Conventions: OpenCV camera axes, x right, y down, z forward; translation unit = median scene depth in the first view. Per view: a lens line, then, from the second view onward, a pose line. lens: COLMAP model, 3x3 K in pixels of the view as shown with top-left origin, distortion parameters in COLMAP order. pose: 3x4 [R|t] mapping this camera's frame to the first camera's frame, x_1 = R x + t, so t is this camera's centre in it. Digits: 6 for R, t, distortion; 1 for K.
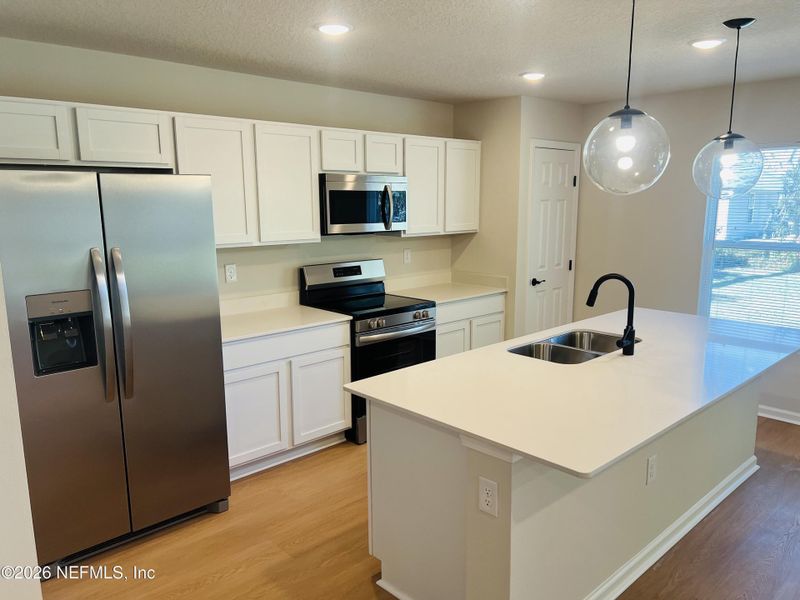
lens RADIAL K [[601.9, 0, 403.3], [0, 601.9, 305.7], [0, 0, 1]] dist [0.077751, -0.002432]
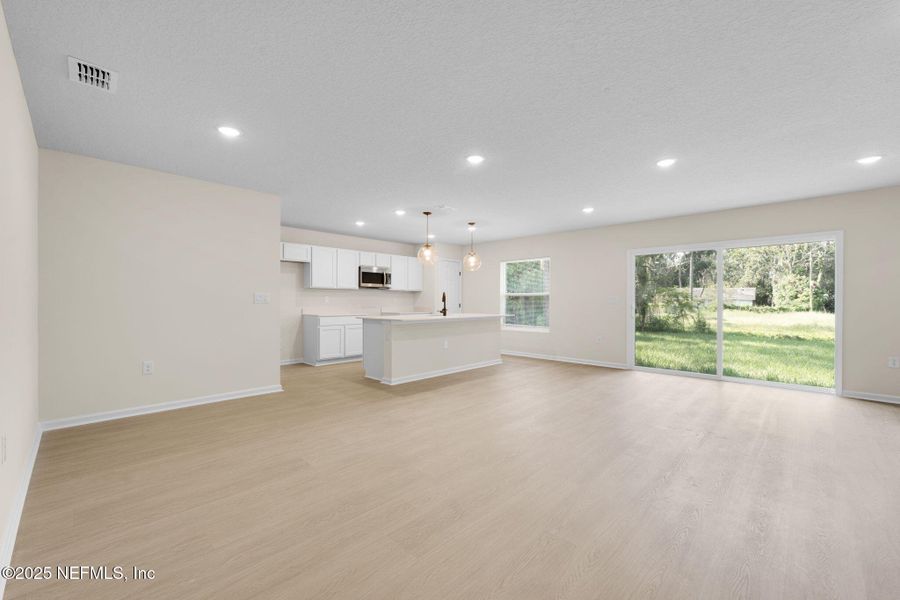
lens RADIAL K [[358.8, 0, 450.0], [0, 358.8, 300.0], [0, 0, 1]] dist [-0.000840, -0.000116]
pose [[0.998712, 0.003675, 0.050606, 0.214509], [0.005426, 0.983920, -0.178528, 0.254392], [-0.050449, 0.178573, 0.982633, -0.699916]]
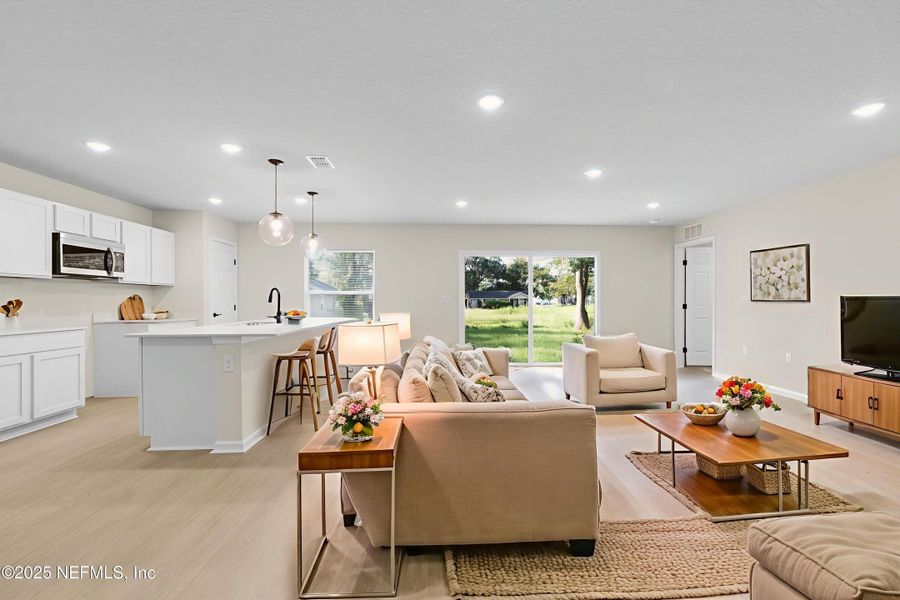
lens RADIAL K [[370.4, 0, 450.0], [0, 370.4, 300.0], [0, 0, 1]] dist [-0.000103, -0.000246]
pose [[0.663164, 0.004057, 0.748463, -0.169643], [0.132975, 0.983439, -0.123151, 0.179179], [-0.736567, 0.181196, 0.651642, -0.260113]]
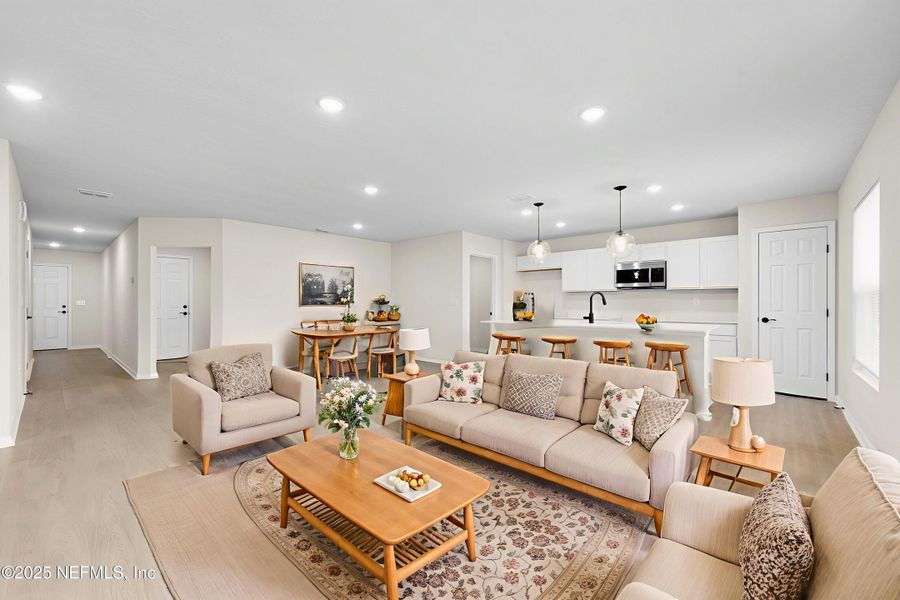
lens RADIAL K [[370.4, 0, 450.0], [0, 370.4, 300.0], [0, 0, 1]] dist [-0.000103, -0.000246]
pose [[0.080727, -0.009272, -0.996693, 1.346322], [-0.178824, 0.983597, -0.023634, 0.092098], [0.980564, 0.180141, 0.077745, 0.212603]]
